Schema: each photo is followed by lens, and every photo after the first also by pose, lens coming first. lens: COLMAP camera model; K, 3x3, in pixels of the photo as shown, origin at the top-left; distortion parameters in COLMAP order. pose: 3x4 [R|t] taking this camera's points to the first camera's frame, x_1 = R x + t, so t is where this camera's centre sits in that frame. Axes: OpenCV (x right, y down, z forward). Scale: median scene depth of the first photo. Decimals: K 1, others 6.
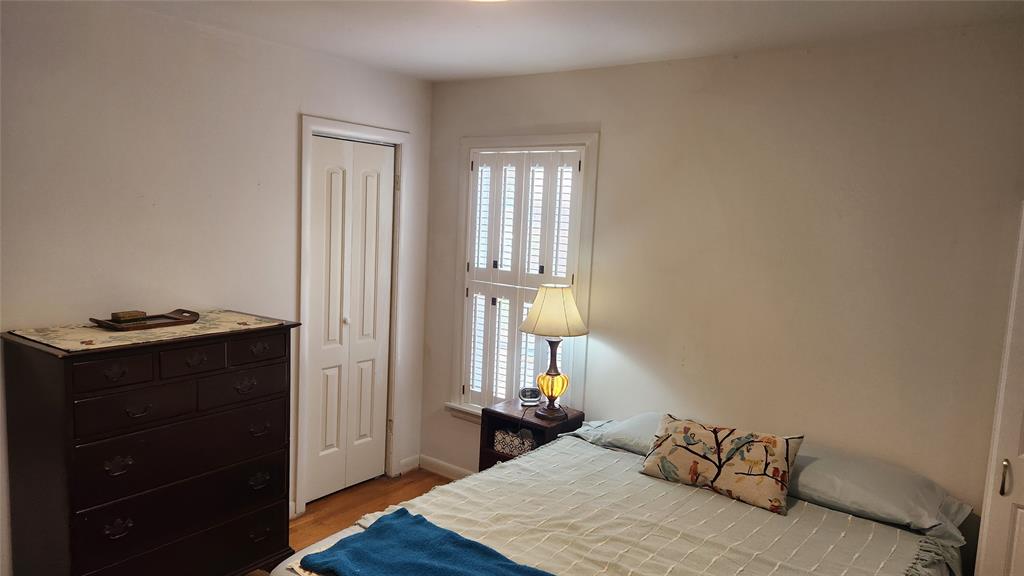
lens RADIAL K [[680.3, 0, 512.0], [0, 680.3, 288.0], [0, 0, 1]] dist [0.086681, -0.065252]
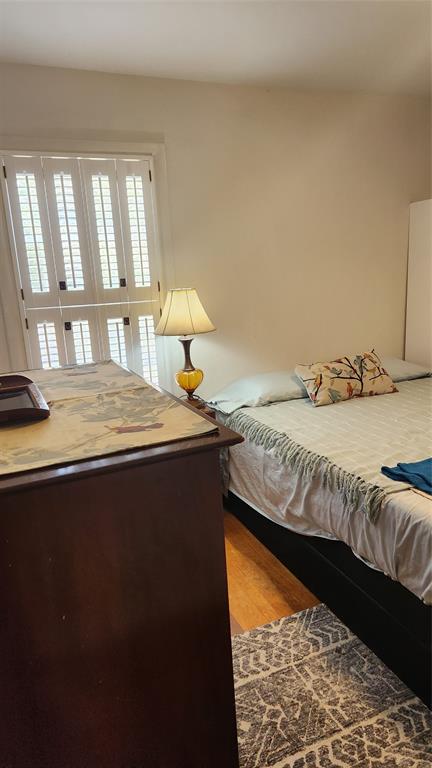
lens RADIAL K [[510.2, 0, 229.4], [0, 510.2, 385.0], [0, 0, 1]] dist [0.086681, -0.065252]
pose [[0.488663, -0.270100, 0.829611, -0.577597], [0.171306, 0.962068, 0.212321, -0.016123], [-0.855490, 0.038364, 0.516397, 0.482826]]
